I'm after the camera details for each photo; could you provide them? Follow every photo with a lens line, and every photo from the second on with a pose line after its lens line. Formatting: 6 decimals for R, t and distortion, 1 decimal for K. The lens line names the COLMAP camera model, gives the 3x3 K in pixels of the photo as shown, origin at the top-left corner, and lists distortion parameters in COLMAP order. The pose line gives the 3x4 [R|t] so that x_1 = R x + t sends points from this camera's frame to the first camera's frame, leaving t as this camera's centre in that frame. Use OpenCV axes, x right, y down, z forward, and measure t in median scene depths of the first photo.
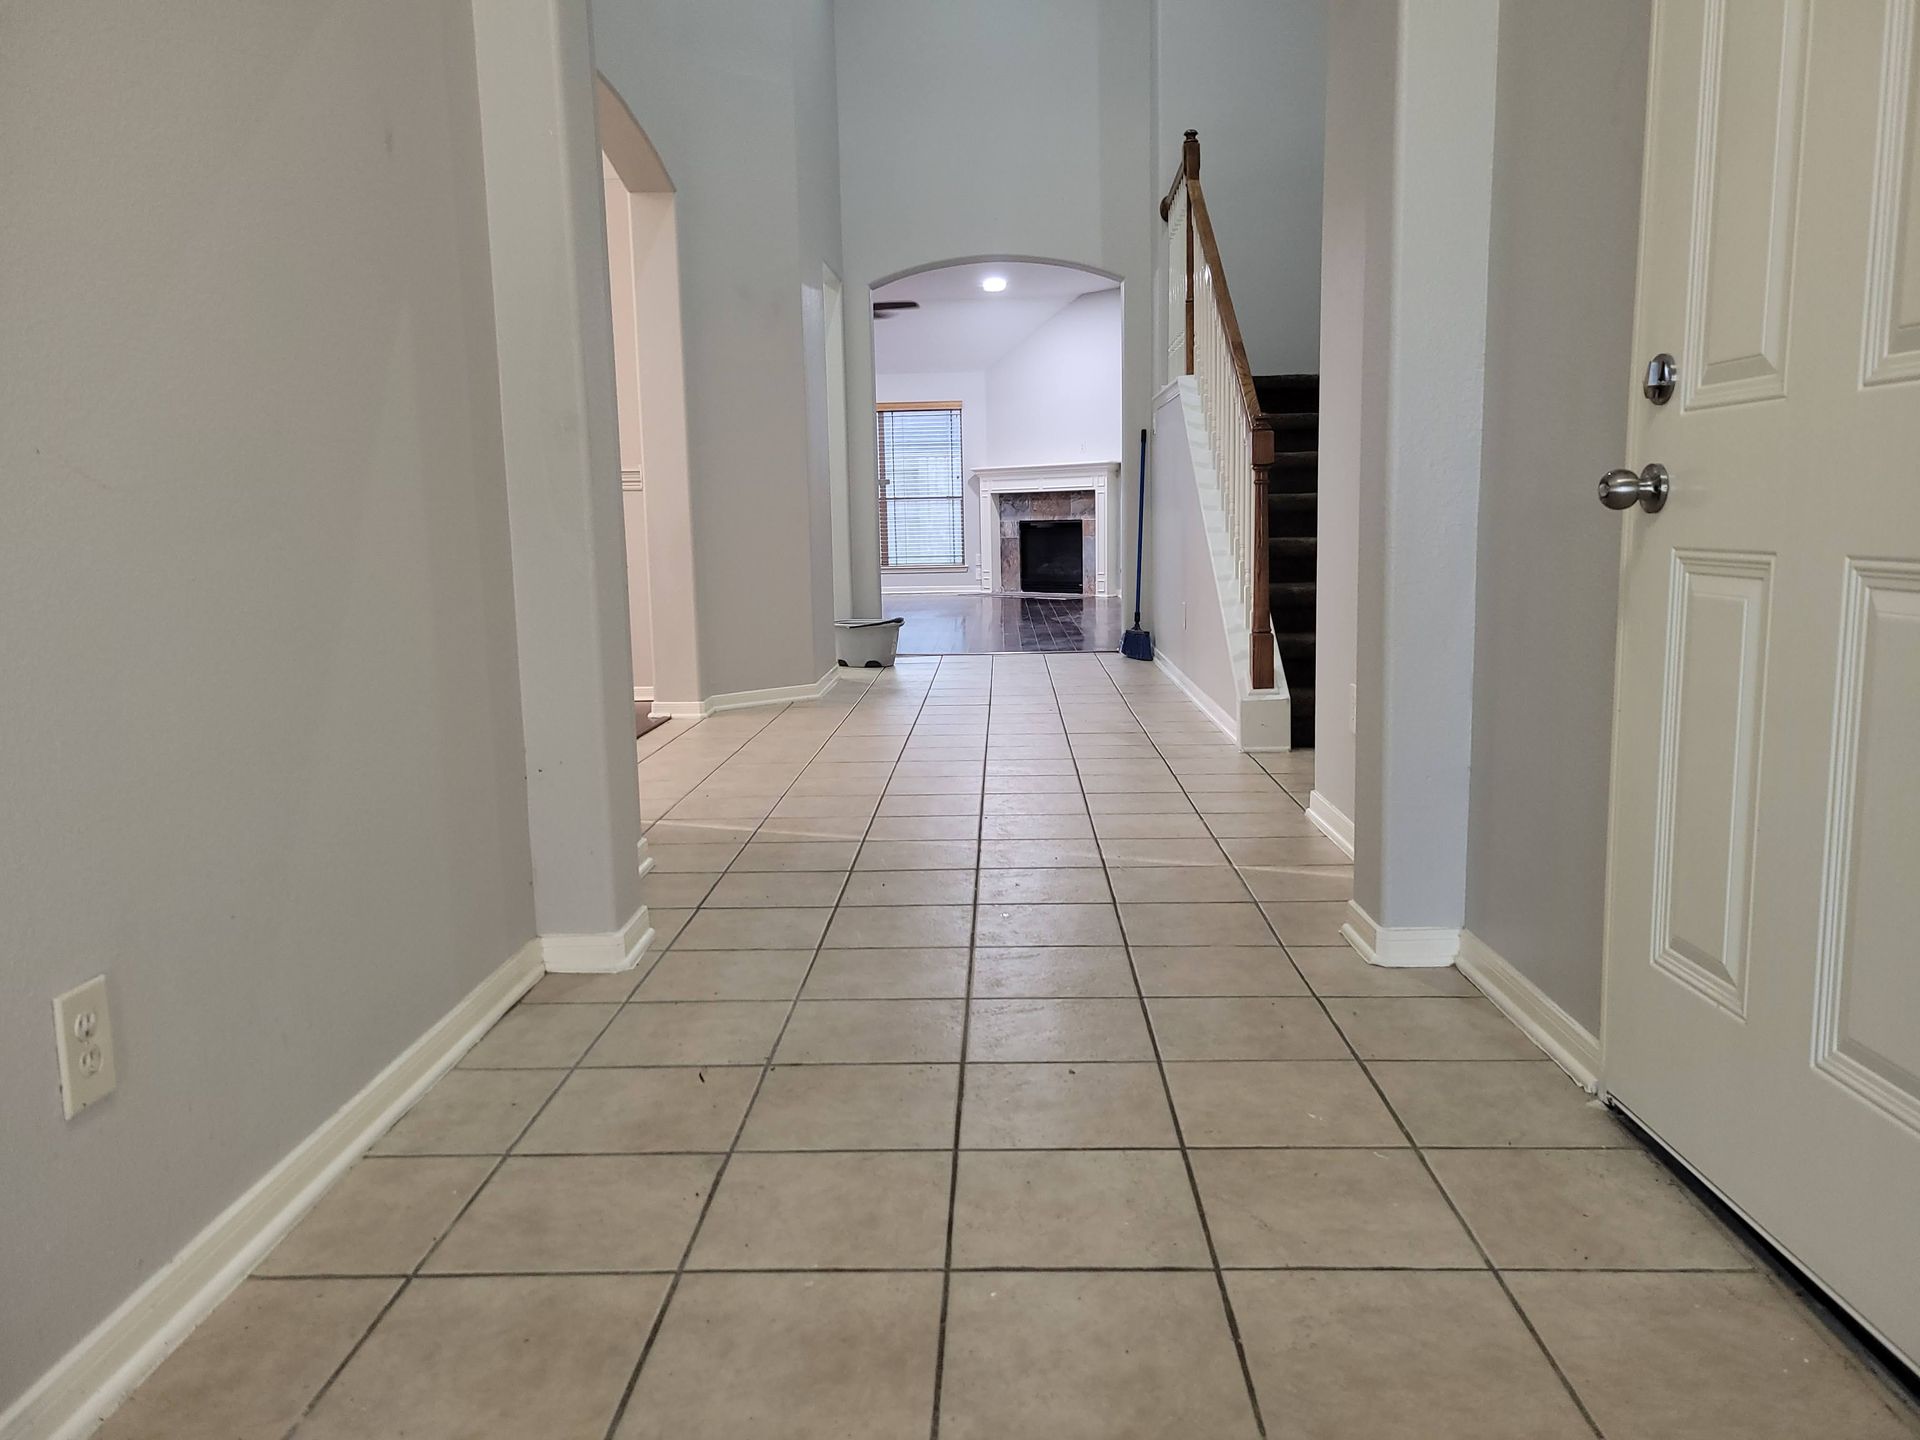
lens RADIAL K [[1443.3, 0, 953.5], [0, 1443.3, 717.5], [0, 0, 1]] dist [0.063549, -0.050379]
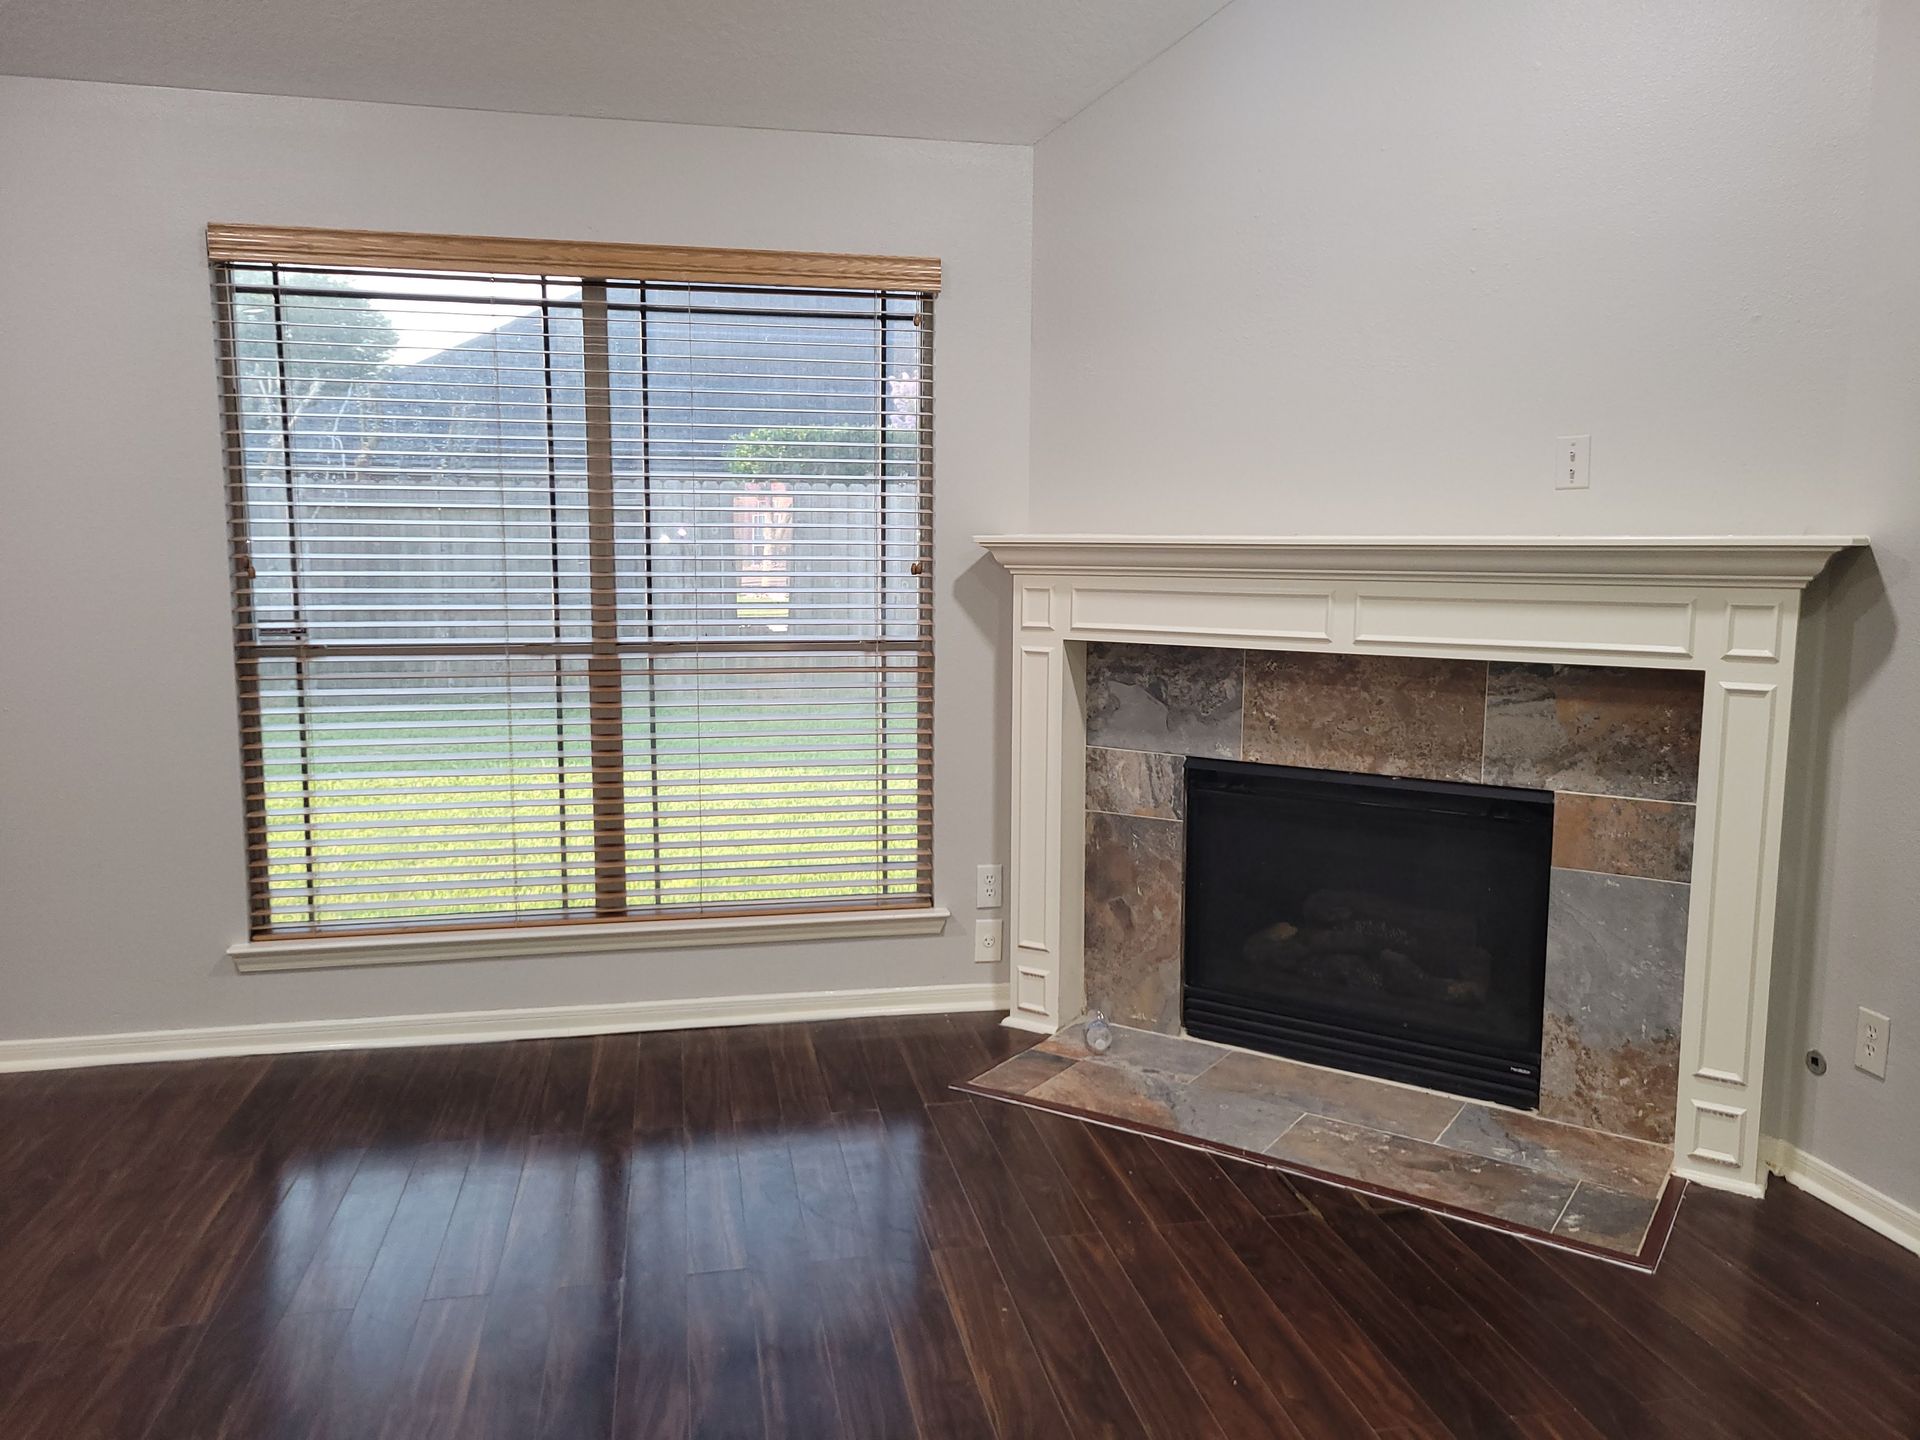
lens RADIAL K [[1443.3, 0, 981.8], [0, 1443.3, 740.7], [0, 0, 1]] dist [0.063549, -0.050379]
pose [[0.971028, -0.011357, 0.238696, -0.046552], [0.012065, 0.999926, -0.001507, -0.138036], [-0.238661, 0.004343, 0.971093, 0.765140]]
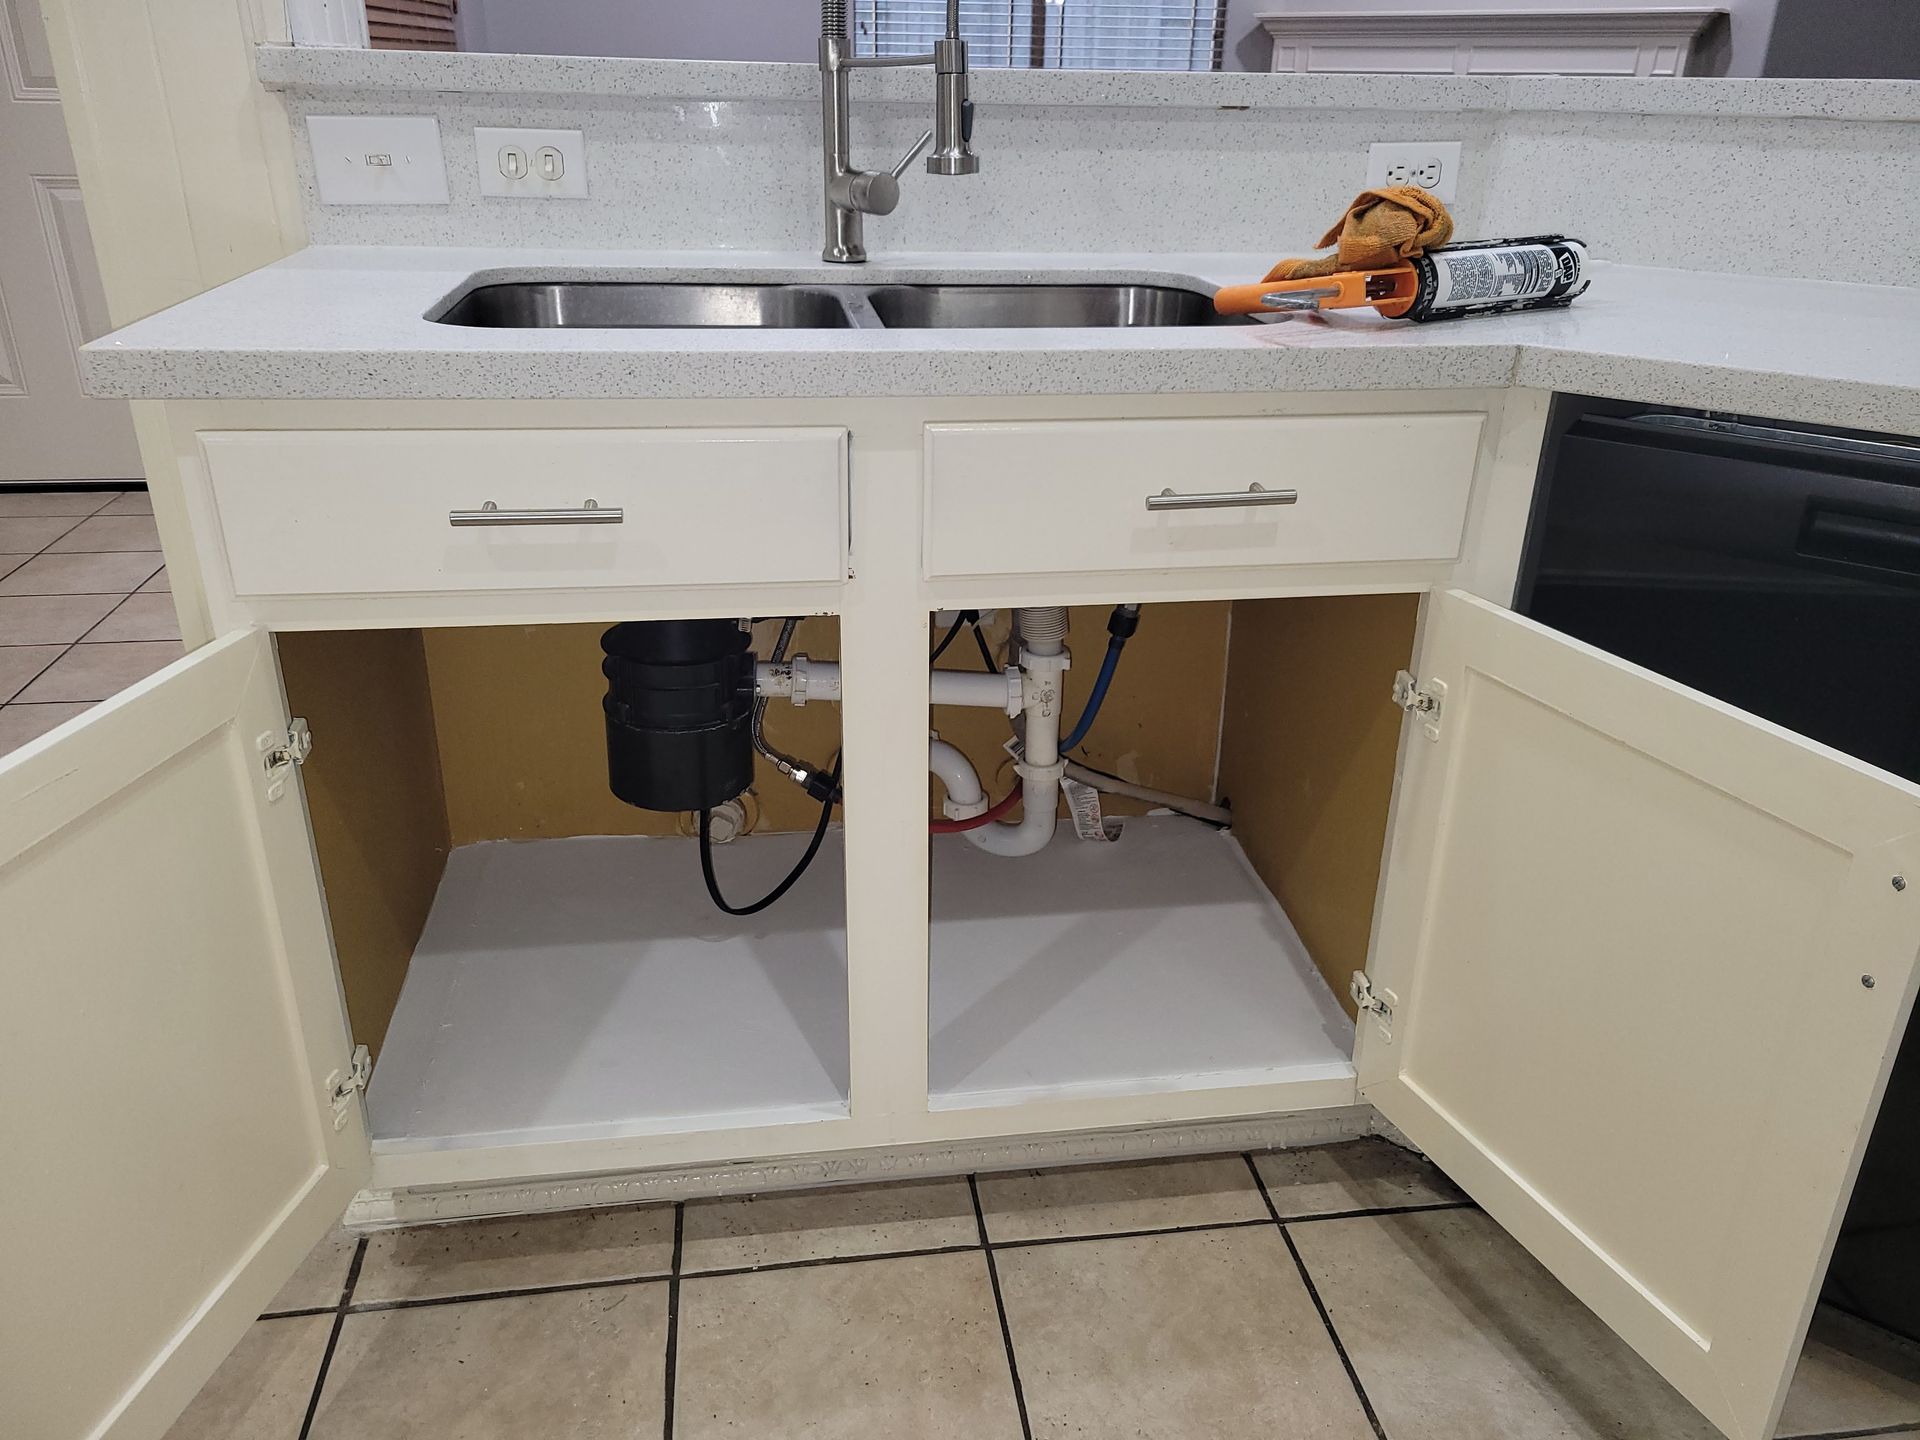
lens RADIAL K [[1443.3, 0, 962.9], [0, 1443.3, 722.2], [0, 0, 1]] dist [0.063549, -0.050379]
pose [[0.986978, -0.028415, 0.158323, -0.149466], [-0.016094, 0.961890, 0.272964, -0.087648], [-0.160046, -0.271957, 0.948907, 0.546940]]
